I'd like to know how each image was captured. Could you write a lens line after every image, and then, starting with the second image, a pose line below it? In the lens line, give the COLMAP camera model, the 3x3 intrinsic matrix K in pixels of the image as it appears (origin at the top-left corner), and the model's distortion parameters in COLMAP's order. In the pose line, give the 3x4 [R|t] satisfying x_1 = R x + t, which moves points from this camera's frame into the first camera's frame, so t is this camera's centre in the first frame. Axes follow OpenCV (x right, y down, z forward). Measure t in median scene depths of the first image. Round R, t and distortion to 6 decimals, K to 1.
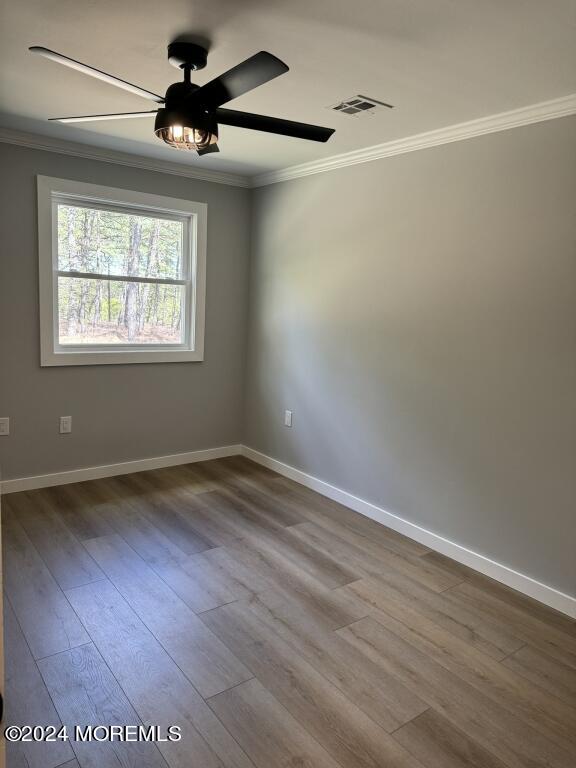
lens RADIAL K [[544.3, 0, 276.7], [0, 544.3, 365.9], [0, 0, 1]] dist [0.235976, -0.373688]
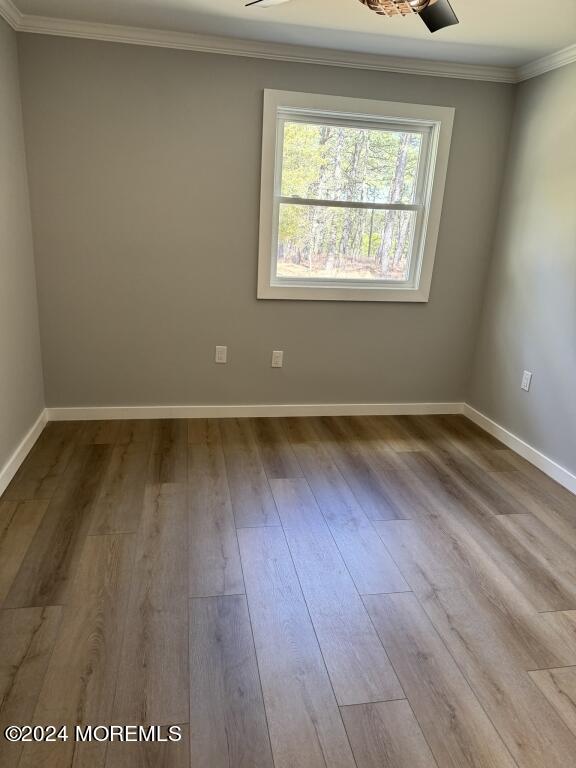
lens RADIAL K [[551.5, 0, 276.8], [0, 551.5, 379.1], [0, 0, 1]] dist [0.111545, -0.133746]
pose [[0.900897, 0.121100, -0.416798, 0.039850], [-0.063884, 0.986826, 0.148638, -0.005691], [0.429307, -0.107281, 0.896764, 0.127091]]
